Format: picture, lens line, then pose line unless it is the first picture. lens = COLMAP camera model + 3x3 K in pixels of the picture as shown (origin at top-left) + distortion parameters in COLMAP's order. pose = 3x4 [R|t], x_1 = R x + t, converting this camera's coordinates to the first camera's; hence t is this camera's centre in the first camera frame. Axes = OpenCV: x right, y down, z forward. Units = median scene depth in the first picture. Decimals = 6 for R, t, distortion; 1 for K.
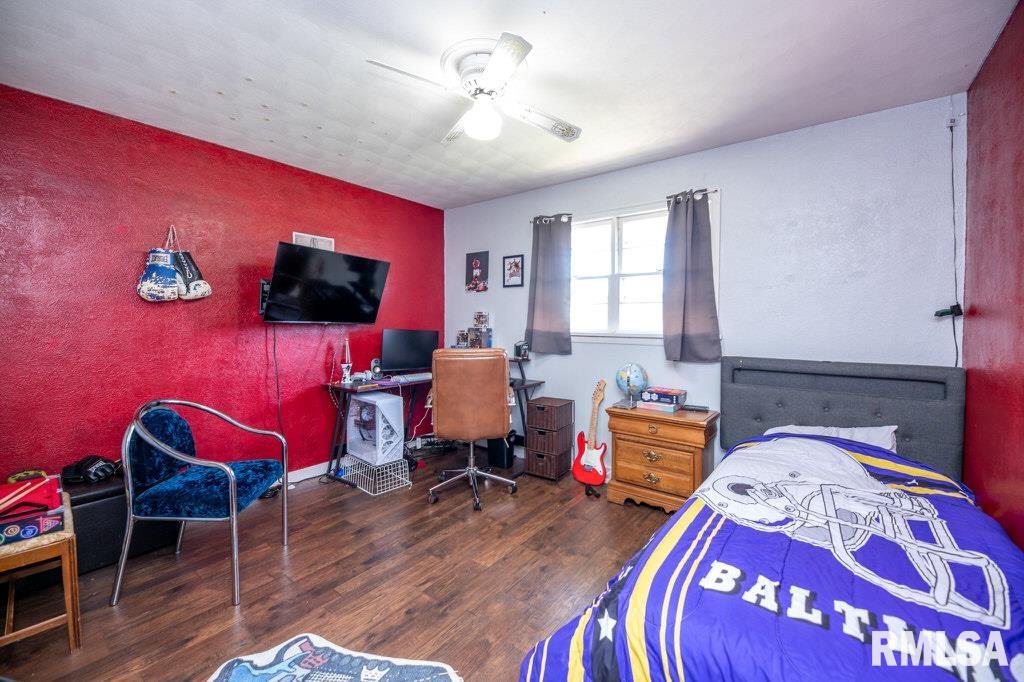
lens RADIAL K [[415.2, 0, 511.3], [0, 415.2, 339.0], [0, 0, 1]] dist [-0.001380, -0.000166]
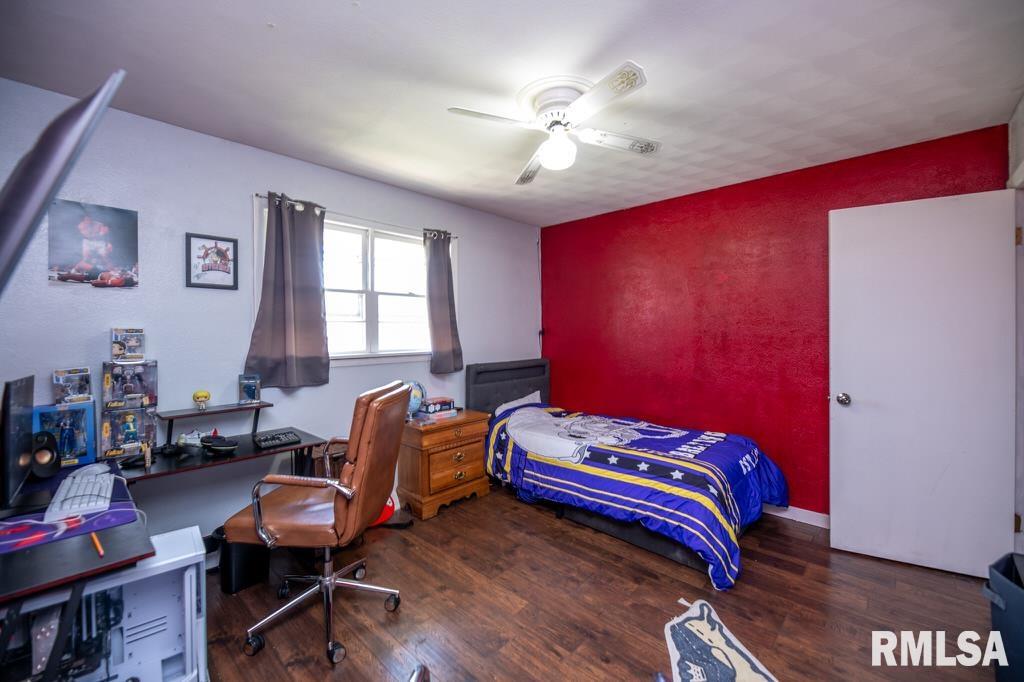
lens RADIAL K [[415.0, 0, 511.5], [0, 415.0, 337.0], [0, 0, 1]] dist [0.001997, 0.000029]
pose [[0.097074, -0.020549, 0.995065, -0.724646], [0.047604, 0.998738, 0.015981, -0.056442], [-0.994138, 0.045818, 0.097929, 0.667061]]
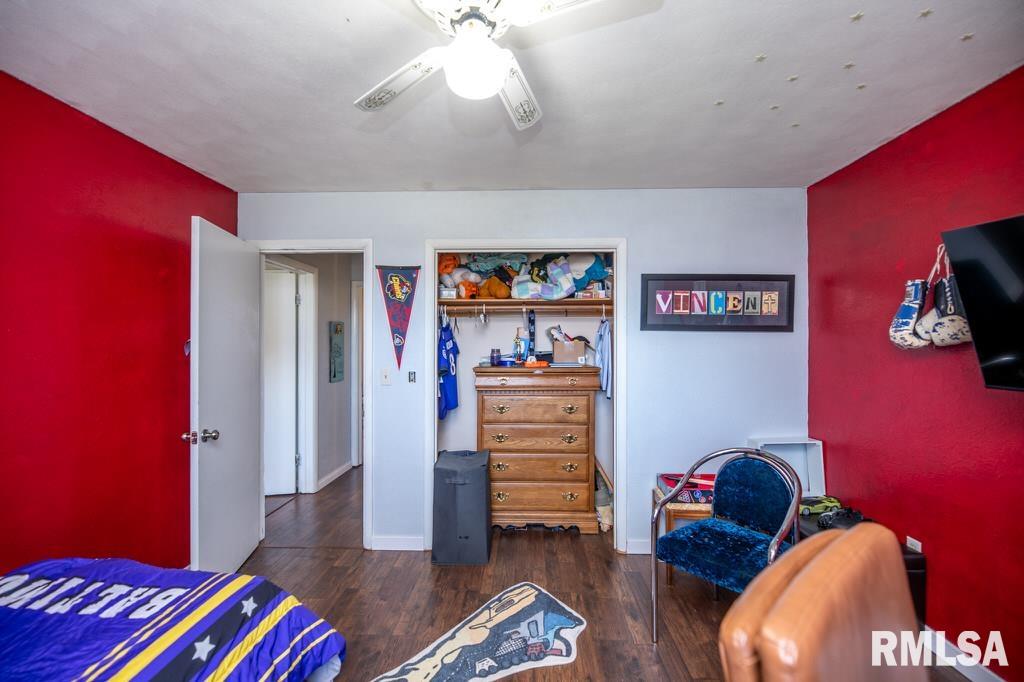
lens RADIAL K [[410.8, 0, 519.9], [0, 410.8, 344.1], [0, 0, 1]] dist [0.000560, 0.000022]
pose [[-0.804743, -0.009444, -0.593549, 0.153876], [-0.029264, 0.999289, 0.023777, -0.082219], [0.592902, 0.036504, -0.804447, 0.998686]]
